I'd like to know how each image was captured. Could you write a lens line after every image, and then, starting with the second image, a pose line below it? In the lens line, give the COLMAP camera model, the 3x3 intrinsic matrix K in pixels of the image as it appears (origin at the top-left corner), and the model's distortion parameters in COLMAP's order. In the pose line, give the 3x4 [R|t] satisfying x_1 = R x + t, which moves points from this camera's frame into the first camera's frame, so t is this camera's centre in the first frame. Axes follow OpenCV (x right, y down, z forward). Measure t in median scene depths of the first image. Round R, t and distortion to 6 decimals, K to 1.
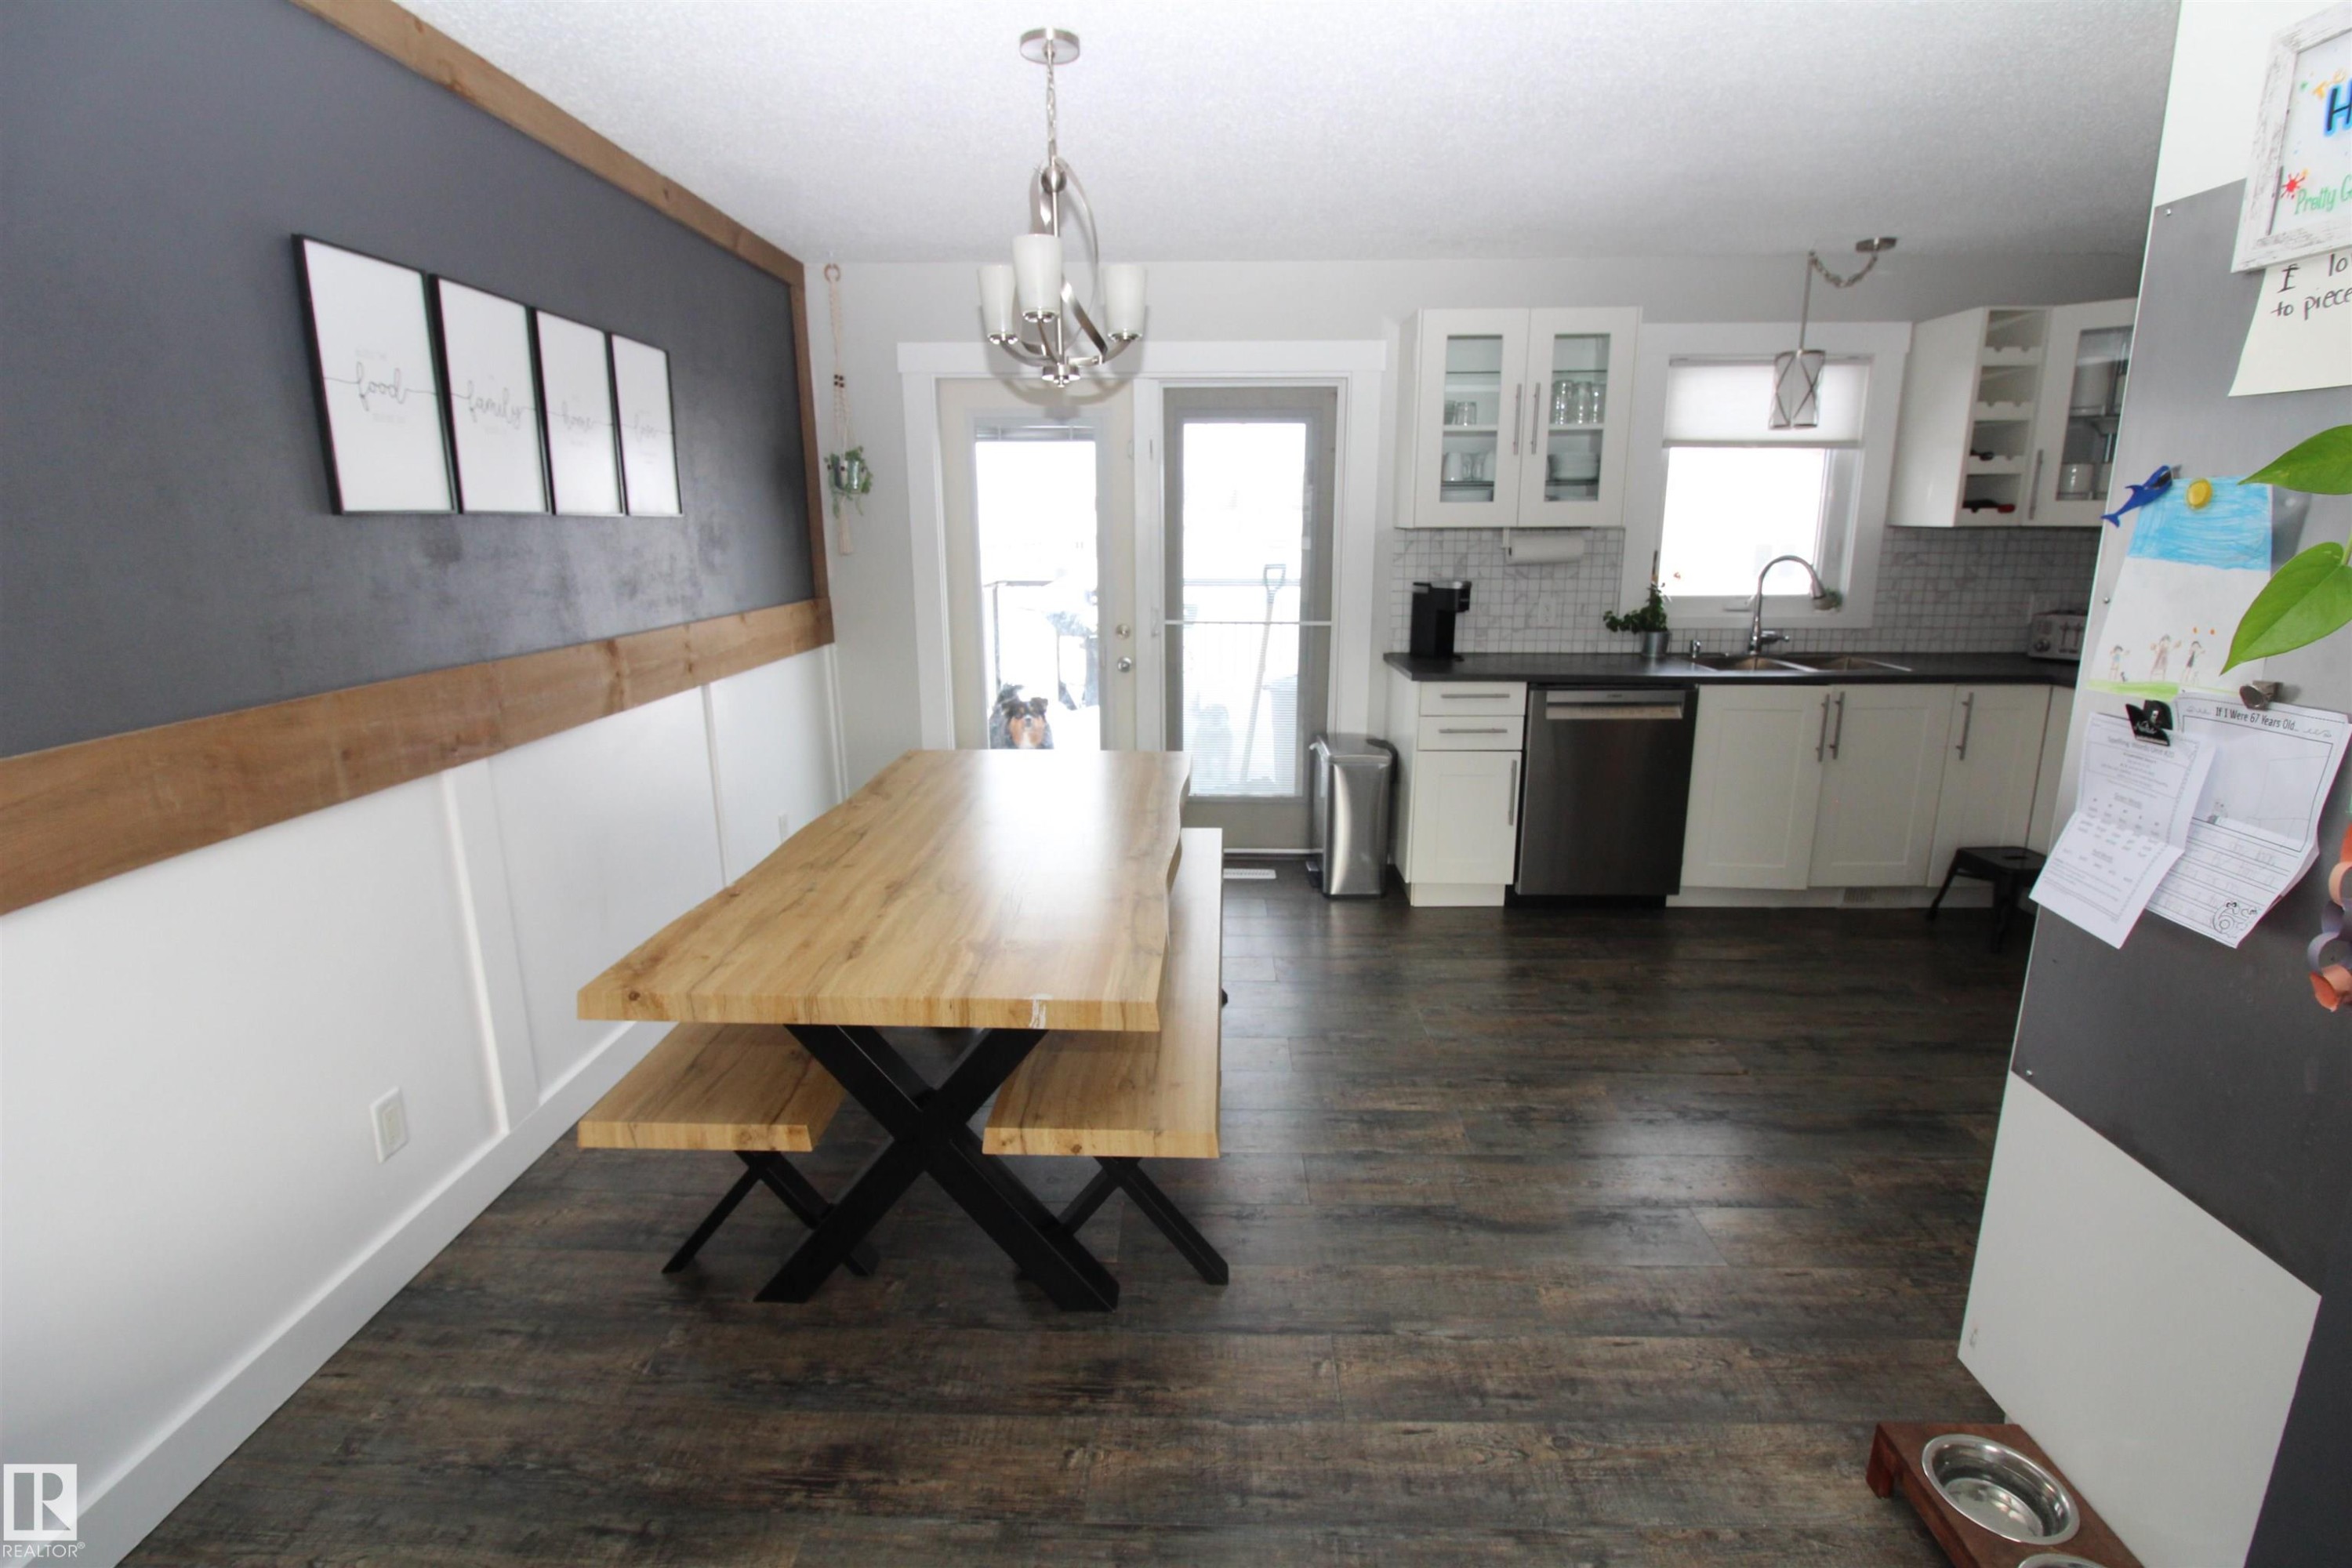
lens RADIAL K [[1086.9, 0, 1178.3], [0, 1086.9, 764.9], [0, 0, 1]] dist [0.000671, -0.013289]
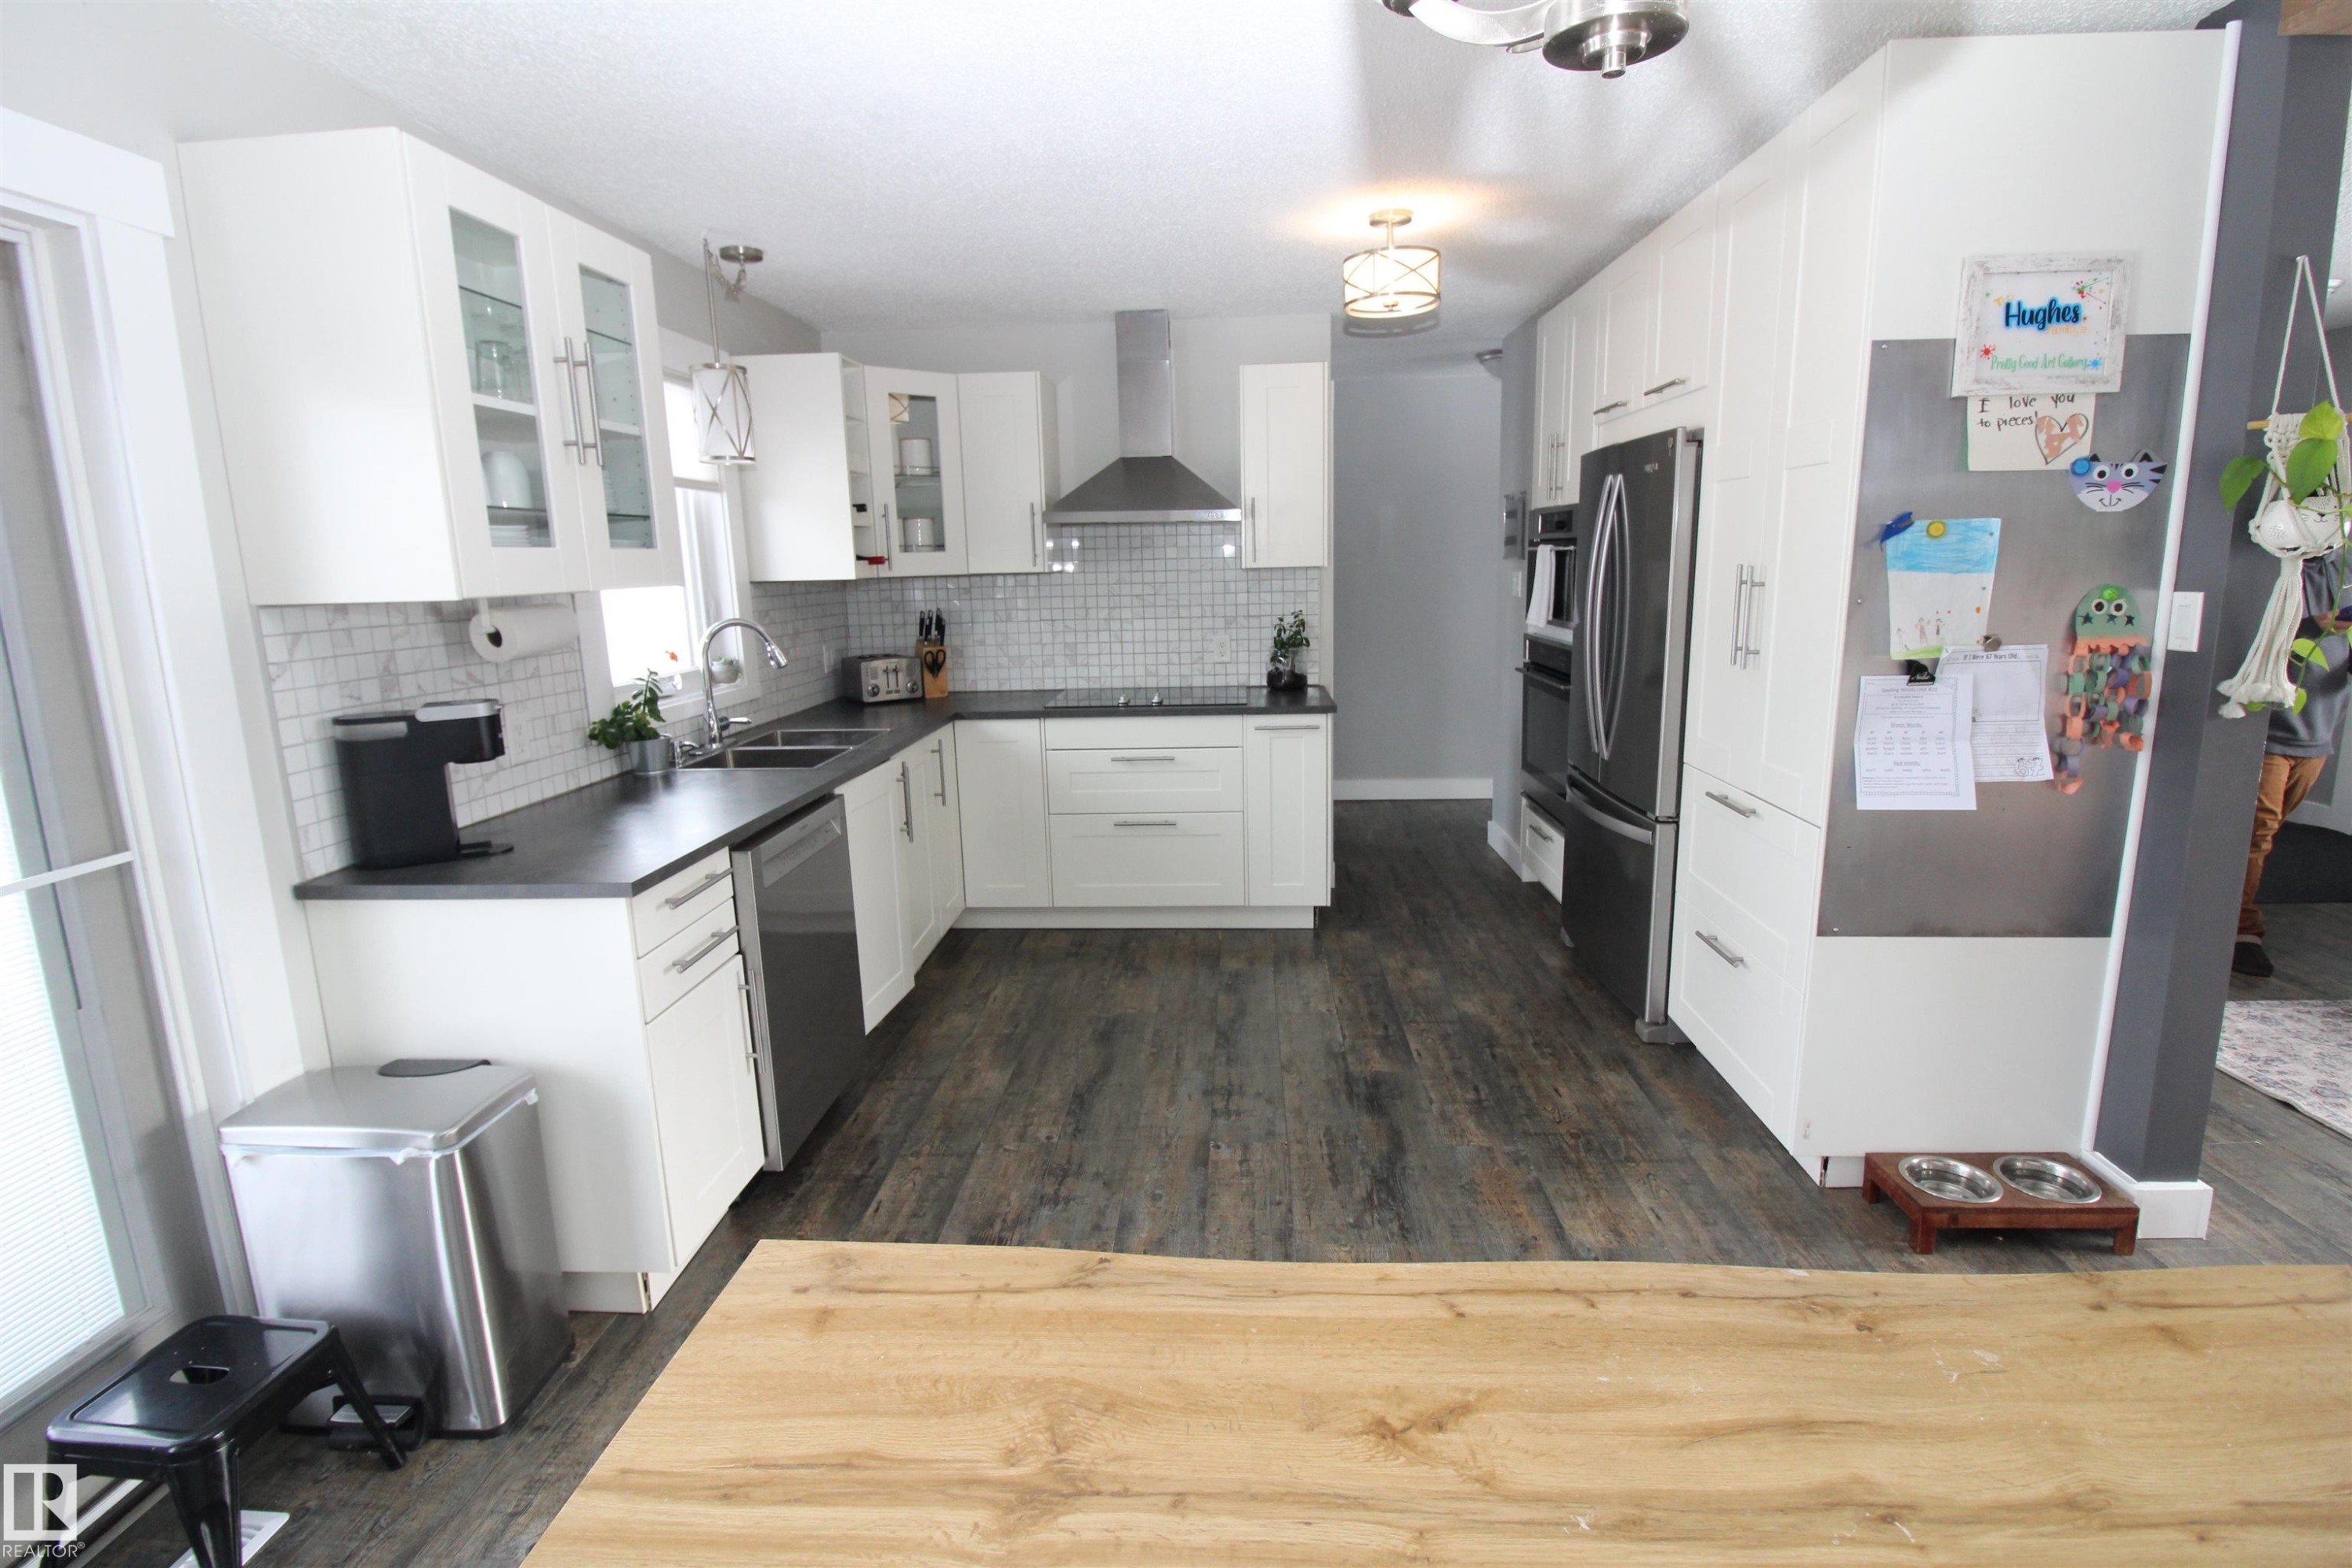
lens RADIAL K [[1086.9, 0, 1178.3], [0, 1086.9, 764.9], [0, 0, 1]] dist [0.000671, -0.013289]
pose [[0.032751, -0.180370, 0.983053, -0.448301], [0.243002, 0.955504, 0.167219, -0.272747], [-0.969473, 0.233408, 0.075124, 1.215472]]
